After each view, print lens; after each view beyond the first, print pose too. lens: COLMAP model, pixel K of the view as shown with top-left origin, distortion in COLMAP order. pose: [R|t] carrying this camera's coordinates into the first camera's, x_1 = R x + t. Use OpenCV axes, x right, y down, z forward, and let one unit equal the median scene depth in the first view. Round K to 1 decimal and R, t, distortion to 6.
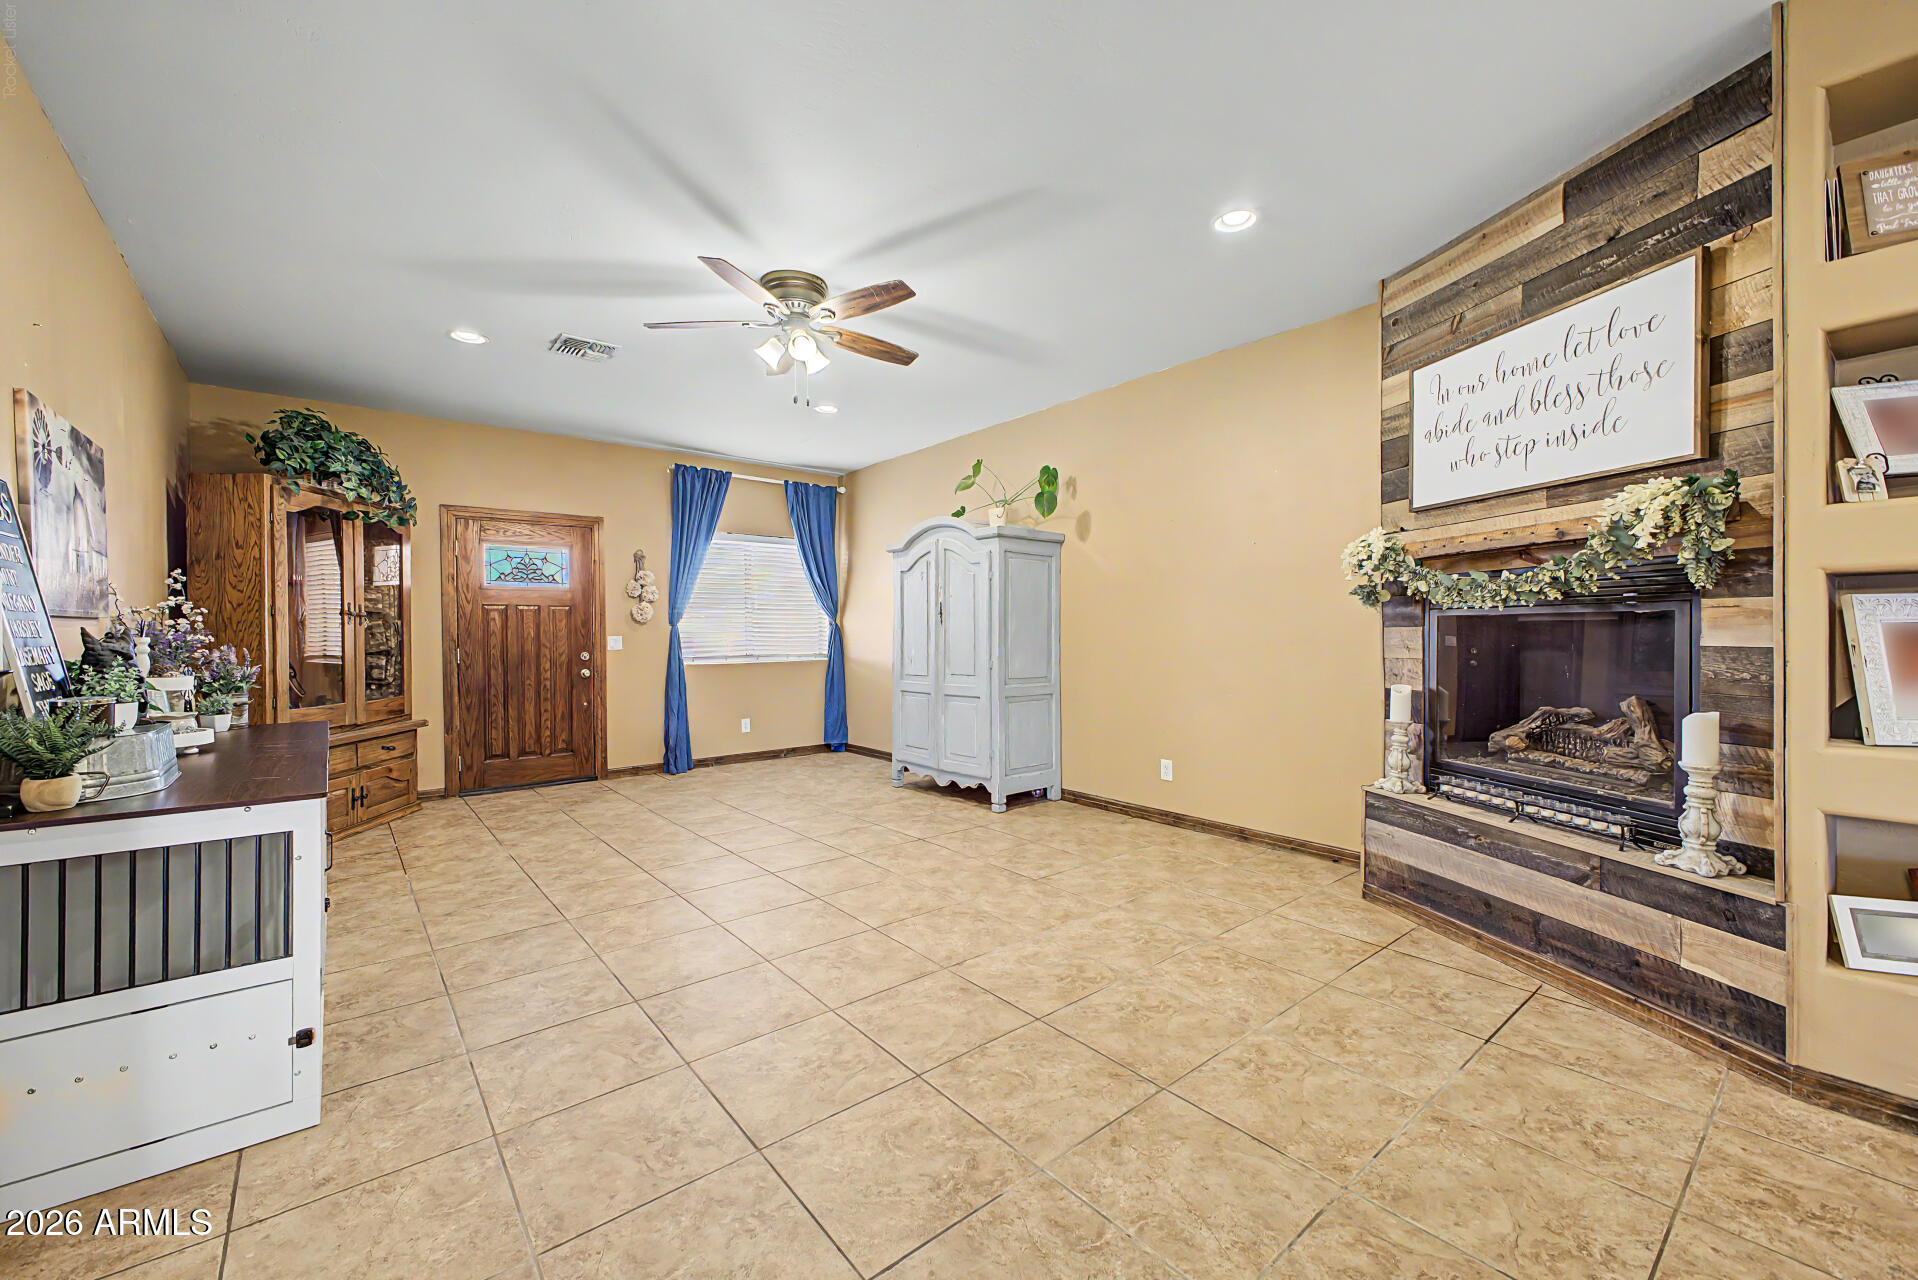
lens RADIAL K [[770.7, 0, 968.7], [0, 770.7, 637.6], [0, 0, 1]] dist [-0.000482, -0.000108]
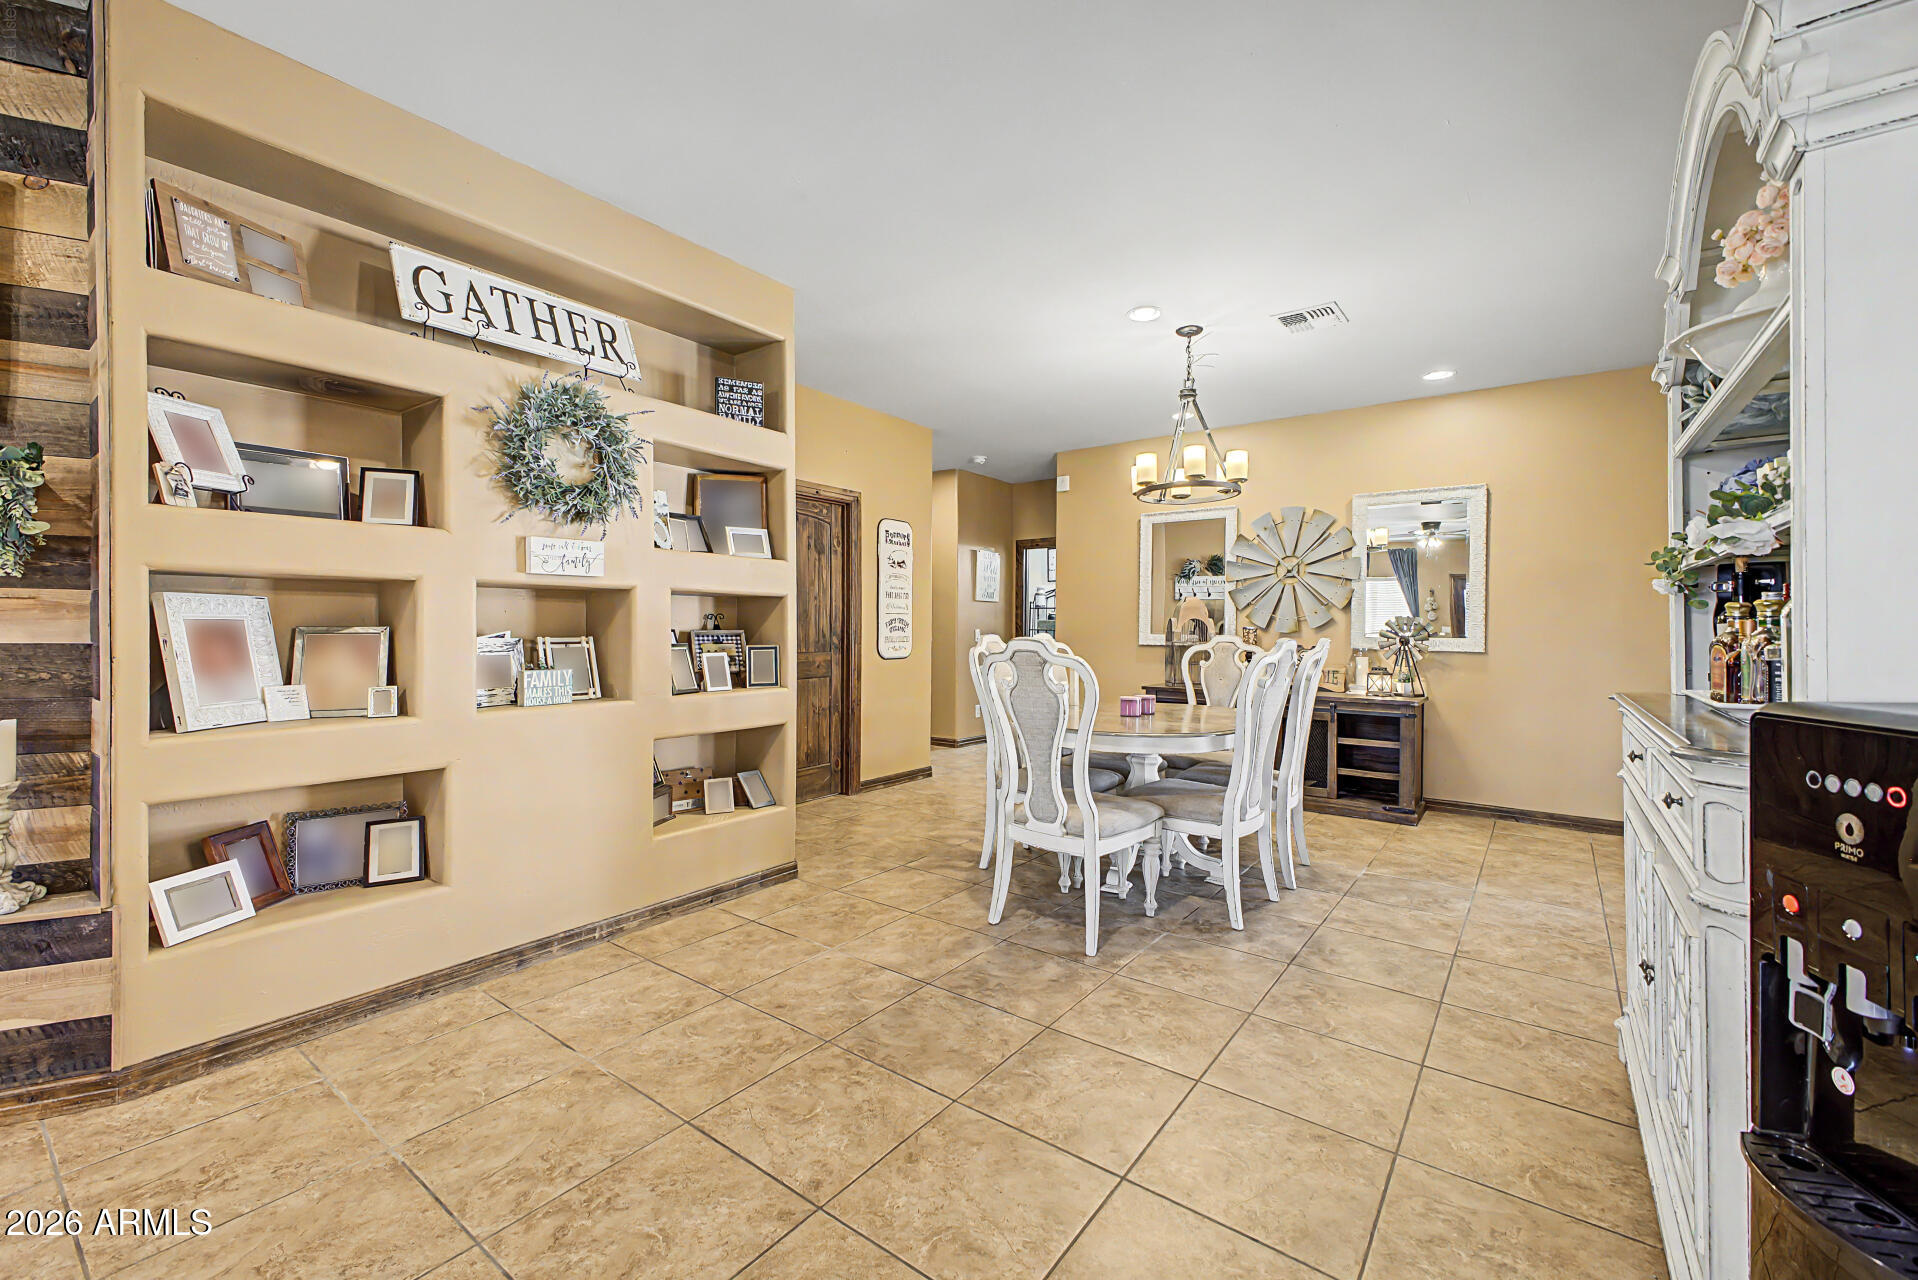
lens RADIAL K [[770.7, 0, 968.7], [0, 770.7, 627.7], [0, 0, 1]] dist [-0.000482, -0.000108]
pose [[-0.236019, 0.003187, 0.971743, -0.135718], [0.003945, 0.999990, -0.002321, -0.000393], [-0.971740, 0.003285, -0.236029, 0.179302]]
